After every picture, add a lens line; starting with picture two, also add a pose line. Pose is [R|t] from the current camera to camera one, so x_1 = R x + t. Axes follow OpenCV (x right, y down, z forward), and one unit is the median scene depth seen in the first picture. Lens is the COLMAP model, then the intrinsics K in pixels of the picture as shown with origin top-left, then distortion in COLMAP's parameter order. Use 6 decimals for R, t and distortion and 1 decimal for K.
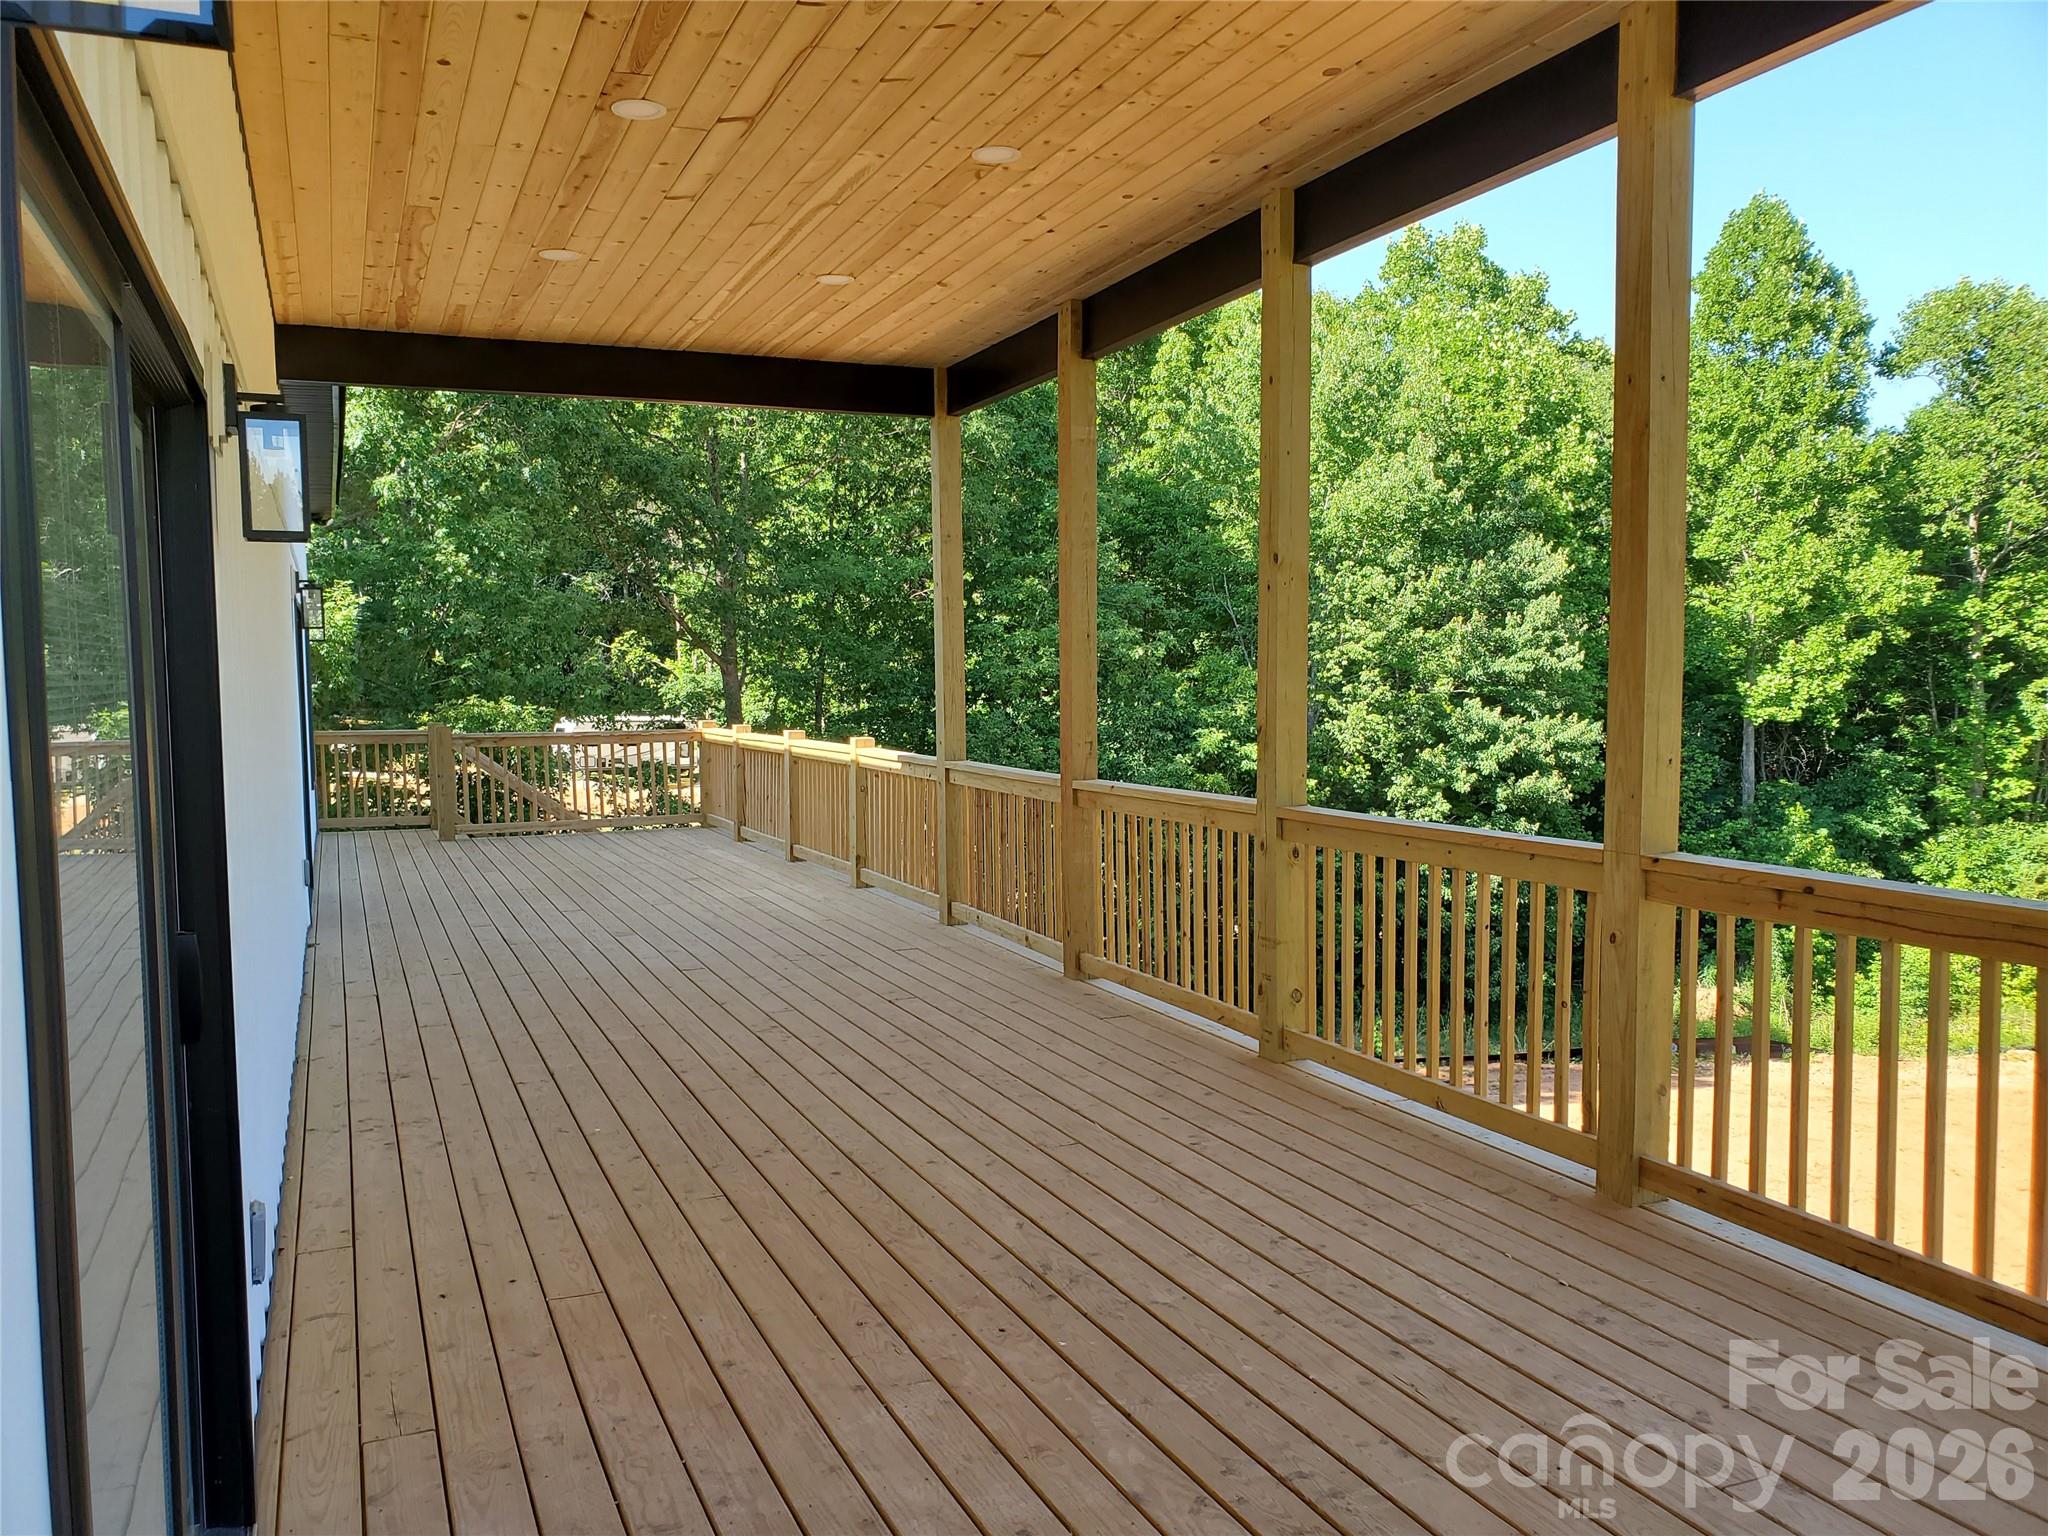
lens RADIAL K [[1599.6, 0, 1026.9], [0, 1599.6, 773.3], [0, 0, 1]] dist [0.041879, -0.016219]
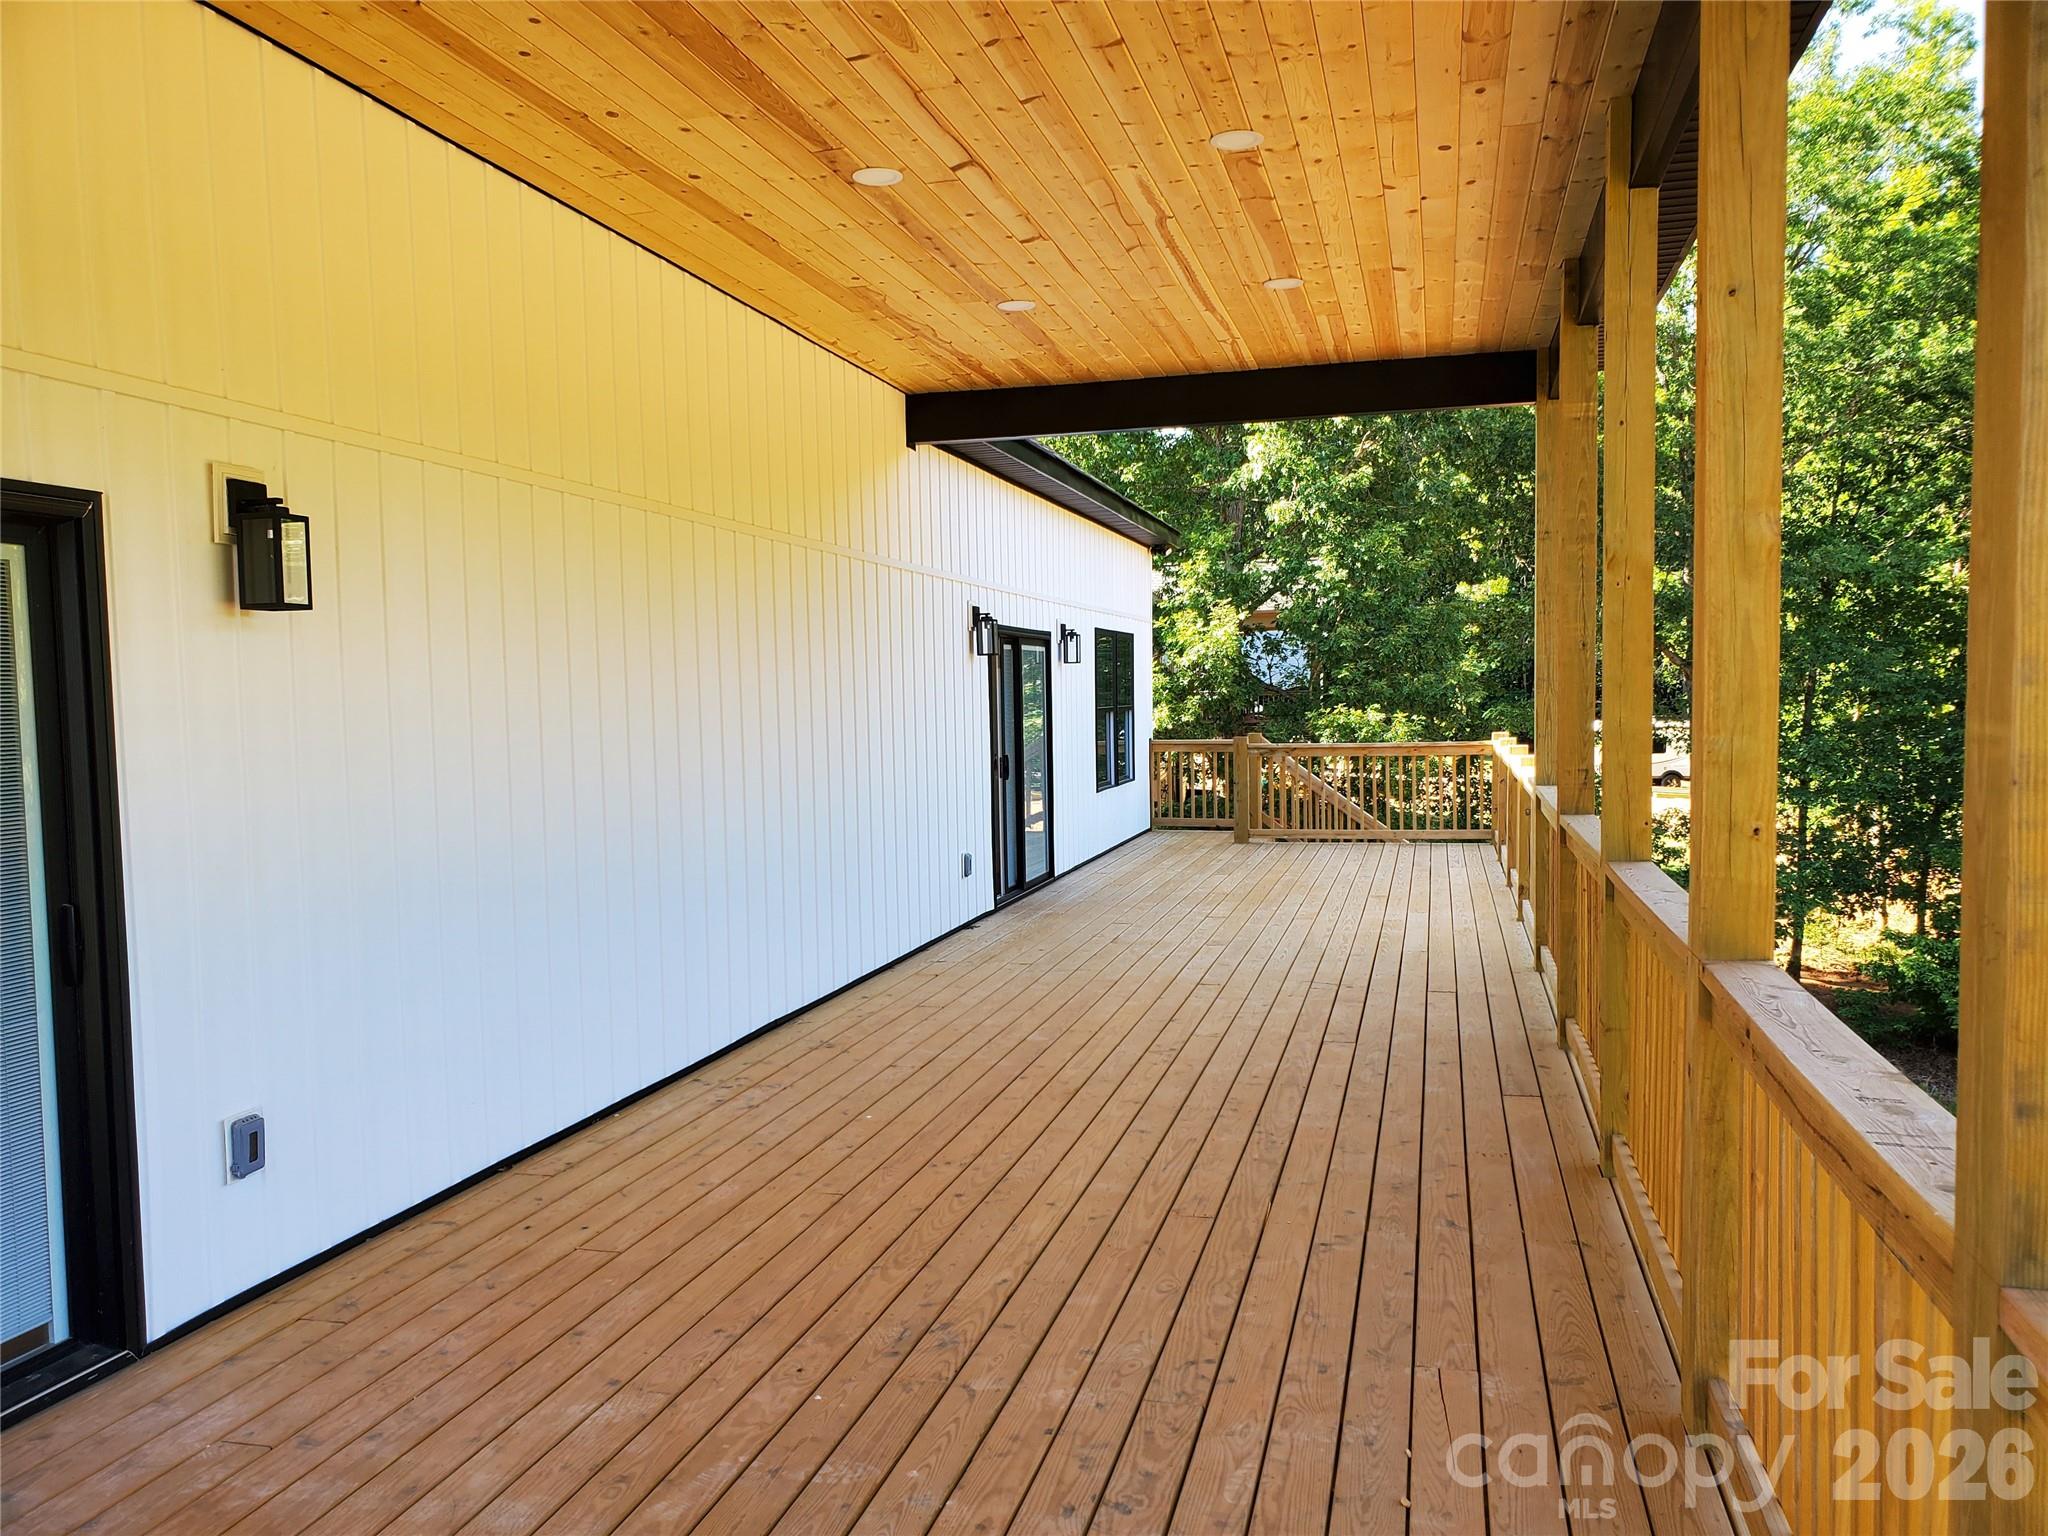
lens RADIAL K [[1599.6, 0, 1028.1], [0, 1599.6, 774.7], [0, 0, 1]] dist [0.041879, -0.016219]
pose [[0.796633, 0.030786, -0.603679, 0.487720], [-0.031910, 0.999451, 0.008859, -0.024665], [0.603621, 0.012206, 0.797178, 0.204379]]
